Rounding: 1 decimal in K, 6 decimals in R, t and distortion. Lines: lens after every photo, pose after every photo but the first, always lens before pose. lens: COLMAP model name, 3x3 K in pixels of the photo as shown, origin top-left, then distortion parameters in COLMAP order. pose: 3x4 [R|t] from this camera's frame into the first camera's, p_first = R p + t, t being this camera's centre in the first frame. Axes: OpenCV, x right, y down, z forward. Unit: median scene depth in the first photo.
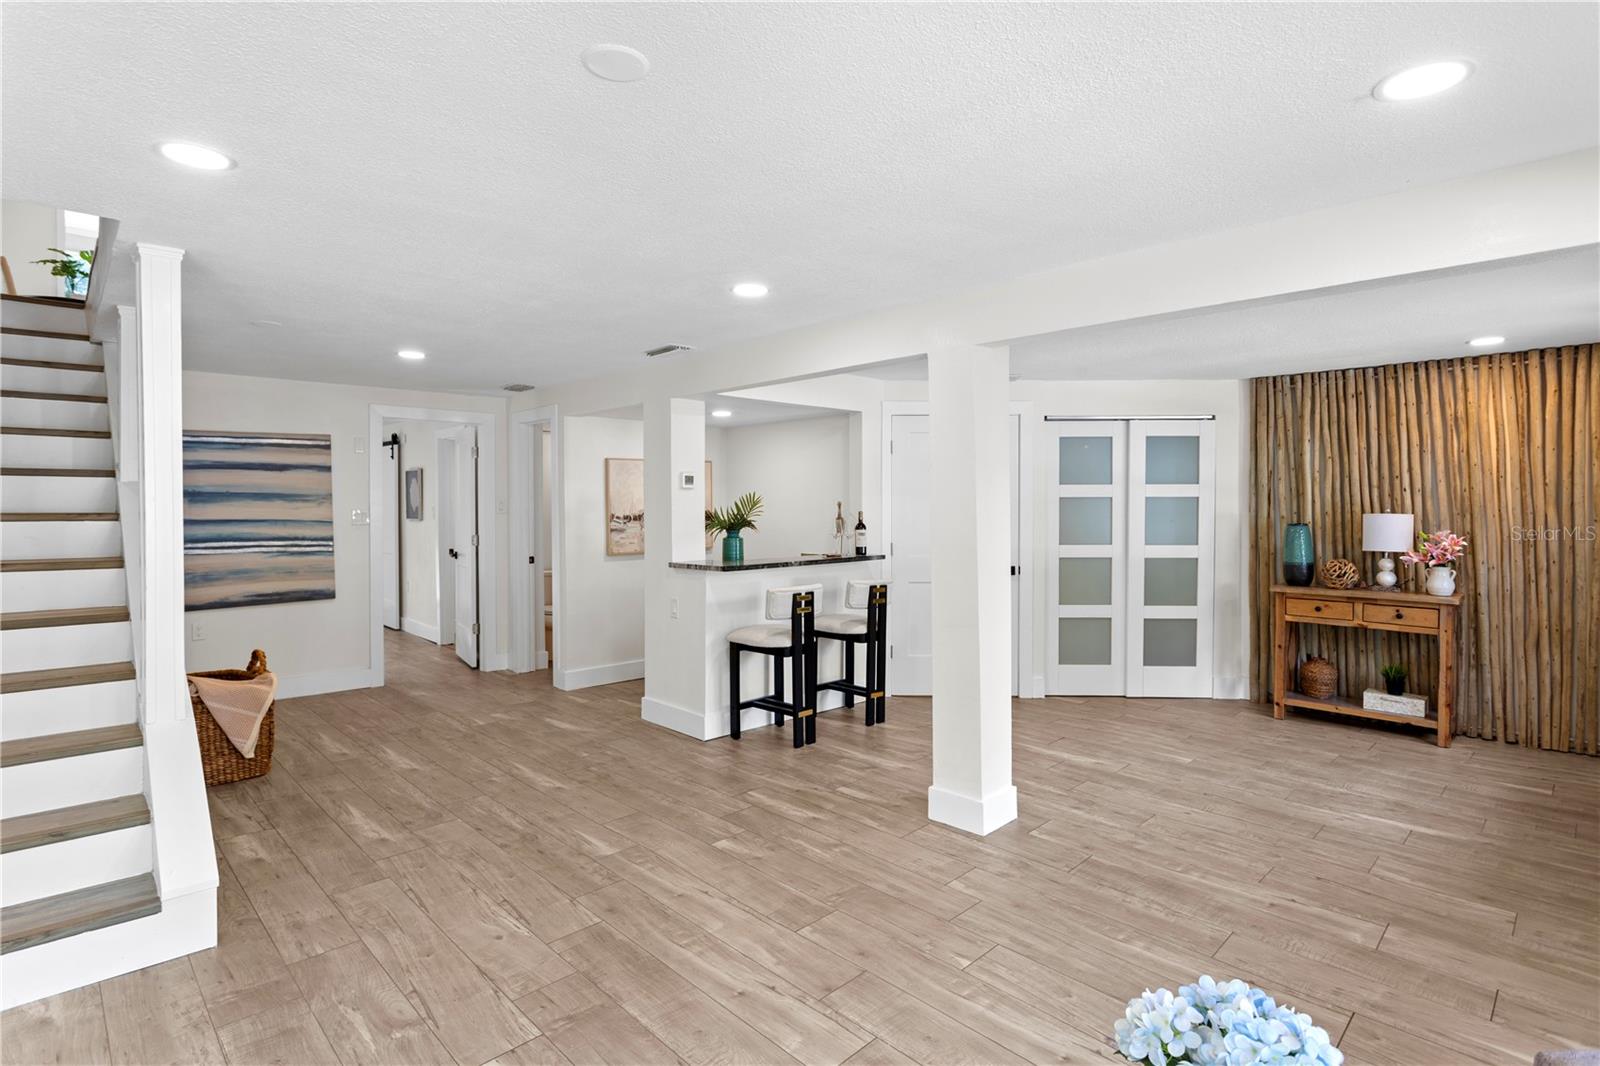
lens RADIAL K [[789.1, 0, 802.0], [0, 789.1, 522.6], [0, 0, 1]] dist [-0.020162, 0.008467]
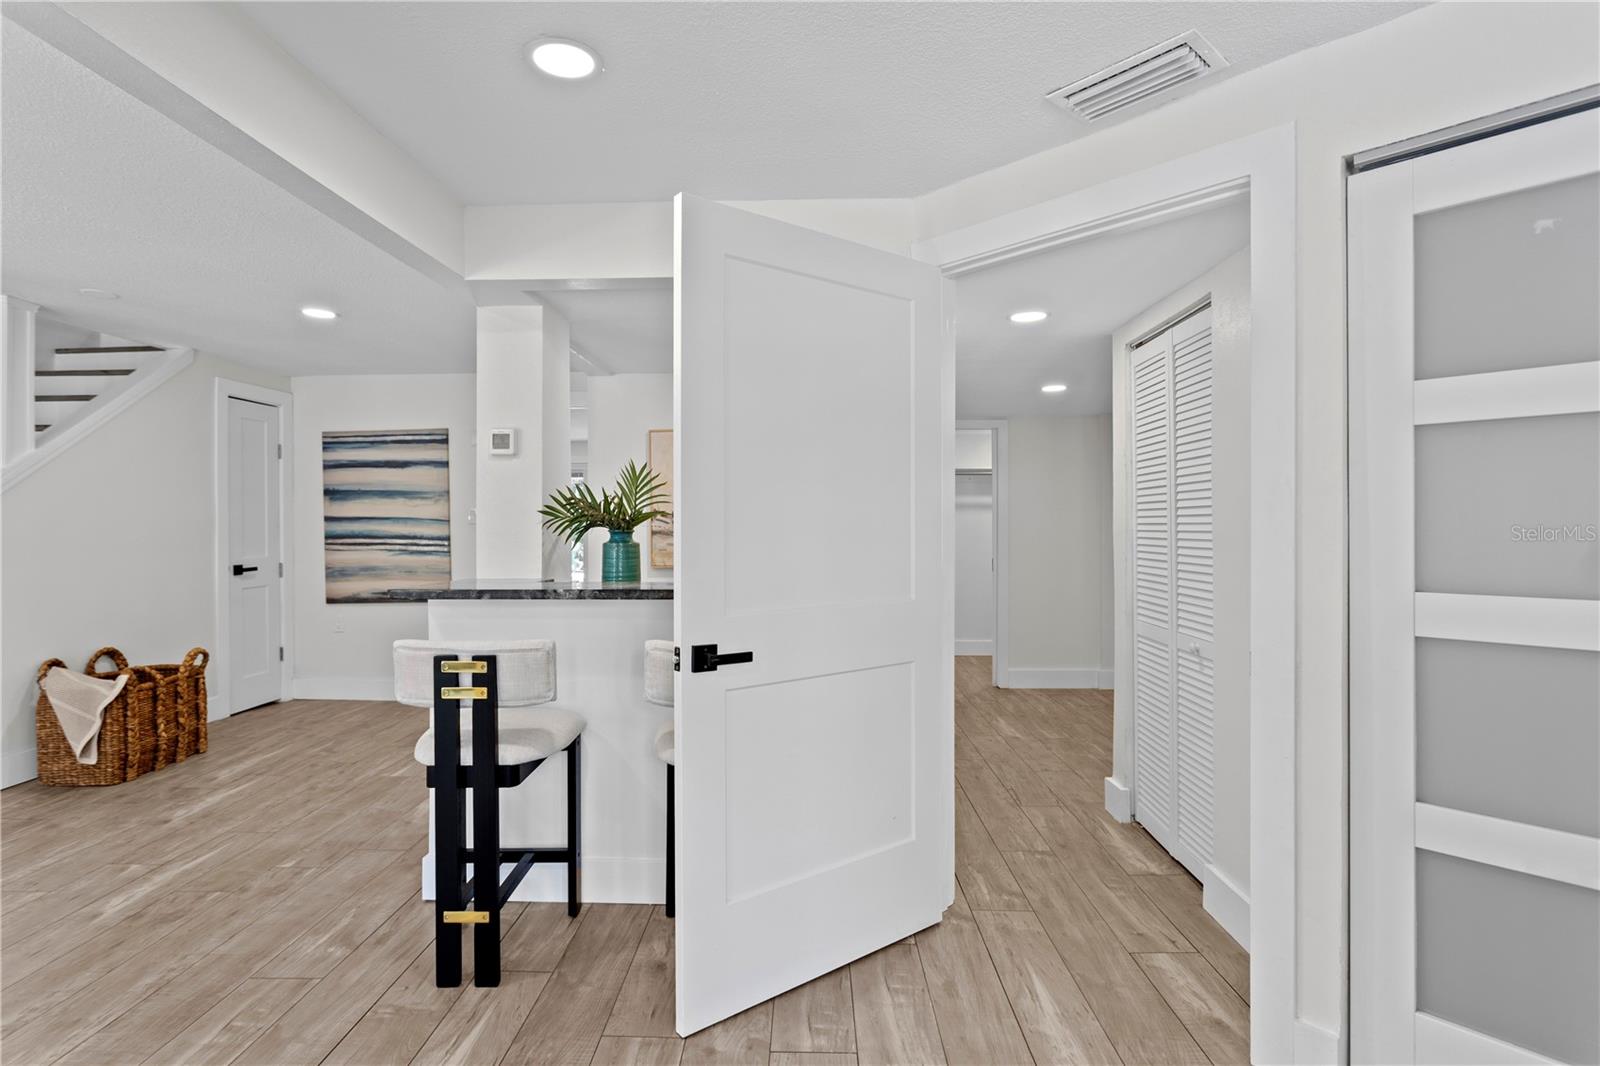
lens RADIAL K [[789.1, 0, 802.0], [0, 789.1, 522.6], [0, 0, 1]] dist [-0.020162, 0.008467]
pose [[0.705655, -0.002034, -0.708552, 0.497646], [-0.015879, 0.999699, -0.018684, 0.016989], [0.708377, 0.024435, 0.705411, 0.858377]]
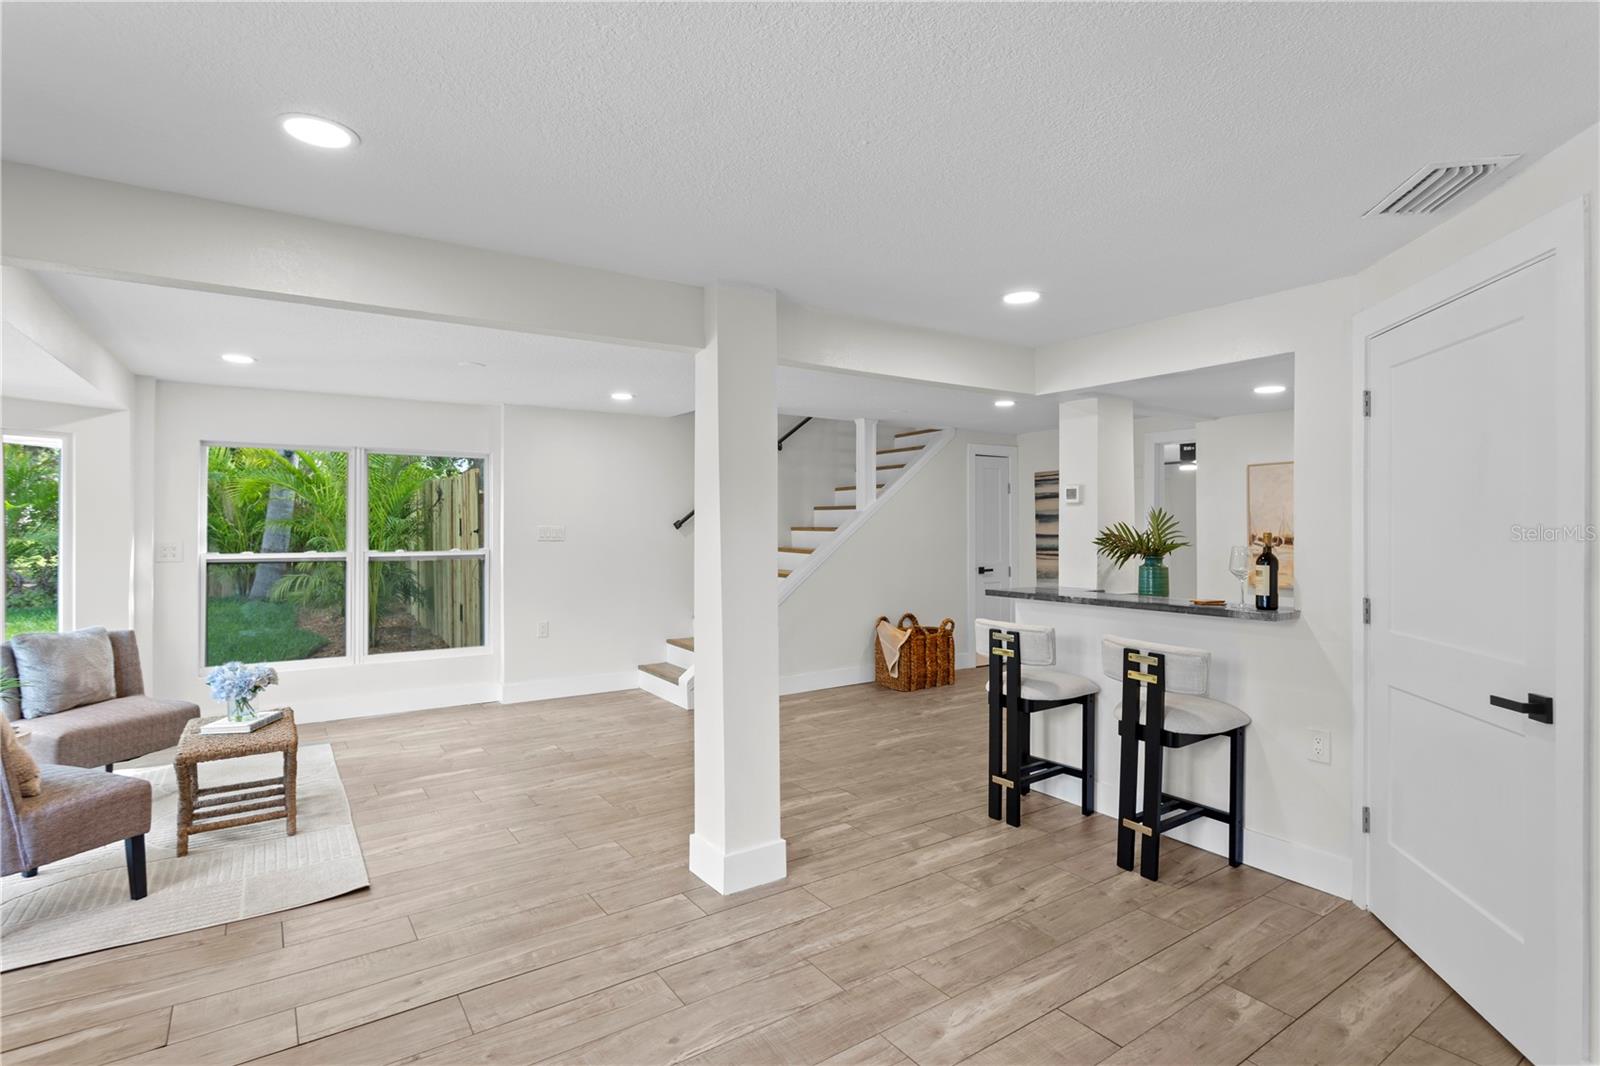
lens RADIAL K [[789.1, 0, 802.0], [0, 789.1, 522.6], [0, 0, 1]] dist [-0.020162, 0.008467]
pose [[-0.163602, -0.004581, -0.986516, 0.876160], [-0.024374, 0.999703, -0.000600, -0.016529], [0.986225, 0.023947, -0.163665, 0.978743]]
